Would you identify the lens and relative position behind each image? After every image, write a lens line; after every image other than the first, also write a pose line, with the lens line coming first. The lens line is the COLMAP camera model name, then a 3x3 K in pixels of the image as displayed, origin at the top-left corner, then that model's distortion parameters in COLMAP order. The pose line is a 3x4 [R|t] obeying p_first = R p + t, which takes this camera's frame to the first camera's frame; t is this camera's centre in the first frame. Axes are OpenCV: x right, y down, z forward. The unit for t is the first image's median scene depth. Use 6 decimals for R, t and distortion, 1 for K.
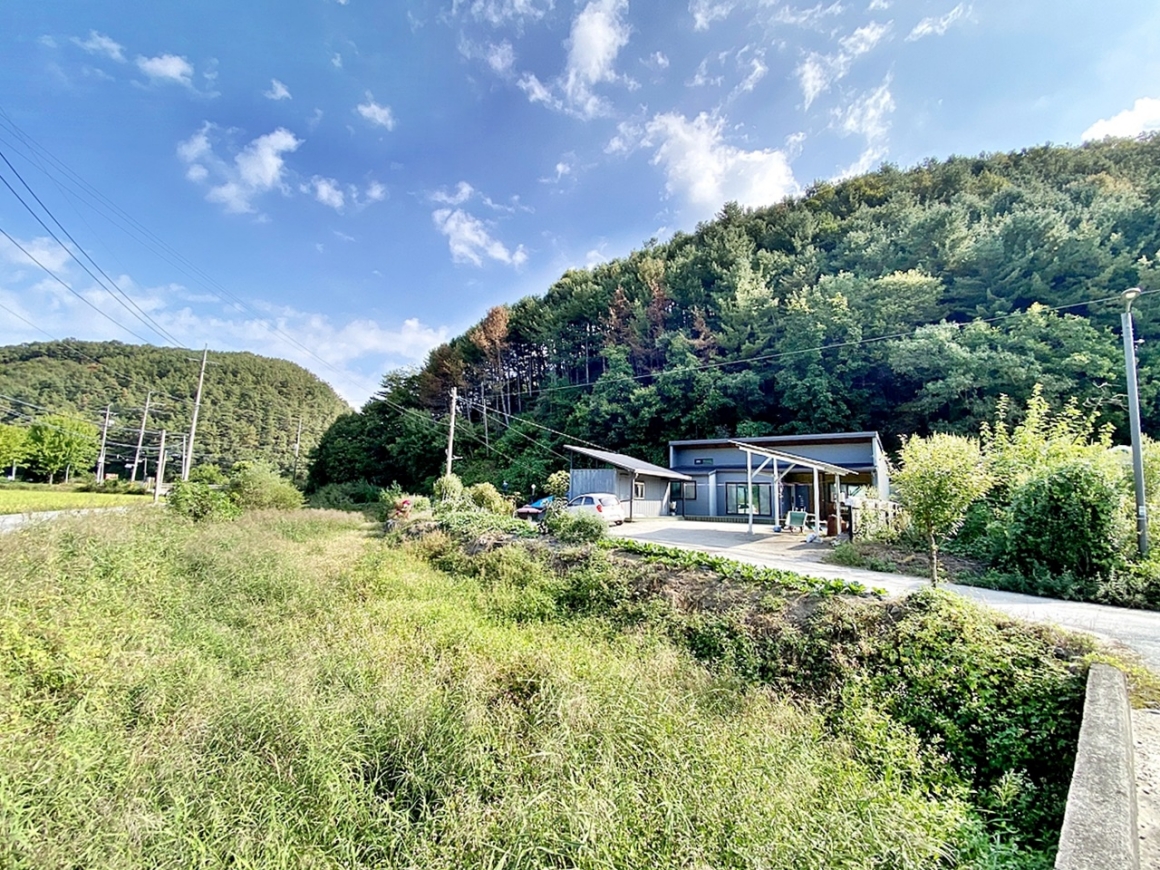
lens RADIAL K [[491.5, 0, 581.9], [0, 491.5, 443.2], [0, 0, 1]] dist [0.043581, -0.037002]
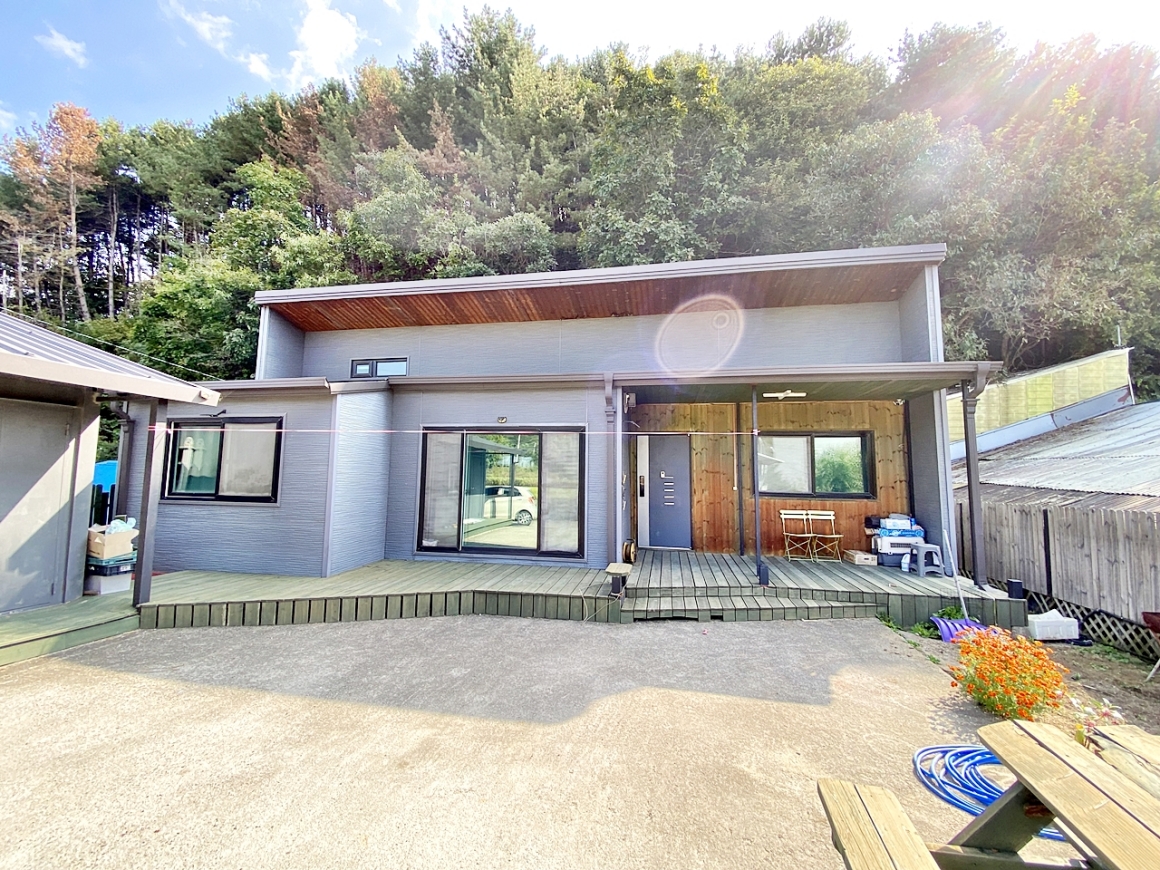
lens RADIAL K [[469.1, 0, 580.7], [0, 469.1, 433.7], [0, 0, 1]] dist [0.034312, -0.030950]
pose [[0.911116, 0.018460, 0.411737, 0.180722], [-0.033926, 0.998965, 0.030285, 0.048761], [-0.410752, -0.041561, 0.910799, 0.504859]]
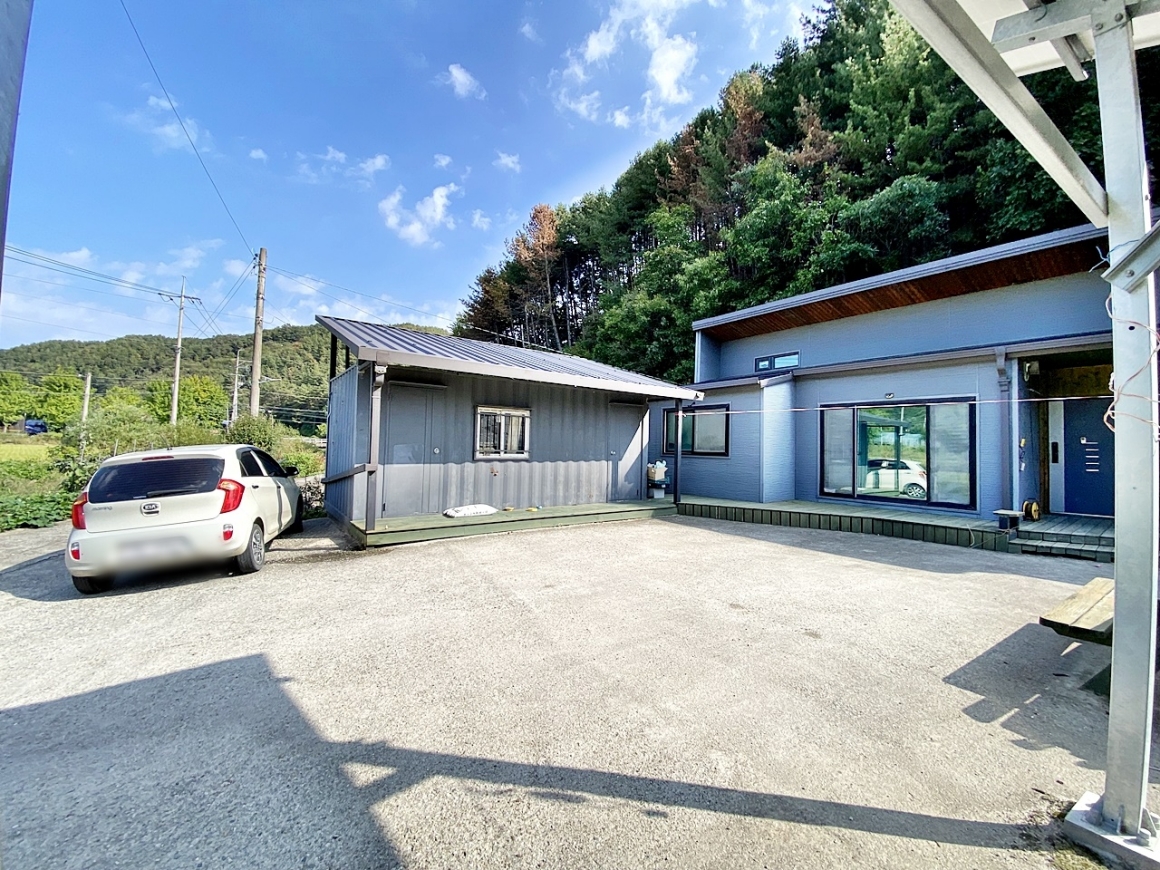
lens RADIAL K [[469.1, 0, 580.7], [0, 469.1, 433.7], [0, 0, 1]] dist [0.034312, -0.030950]
pose [[0.953771, -0.017962, -0.299996, 0.156407], [0.041494, 0.996523, 0.072256, 0.045923], [0.297655, -0.081364, 0.951200, 0.428510]]
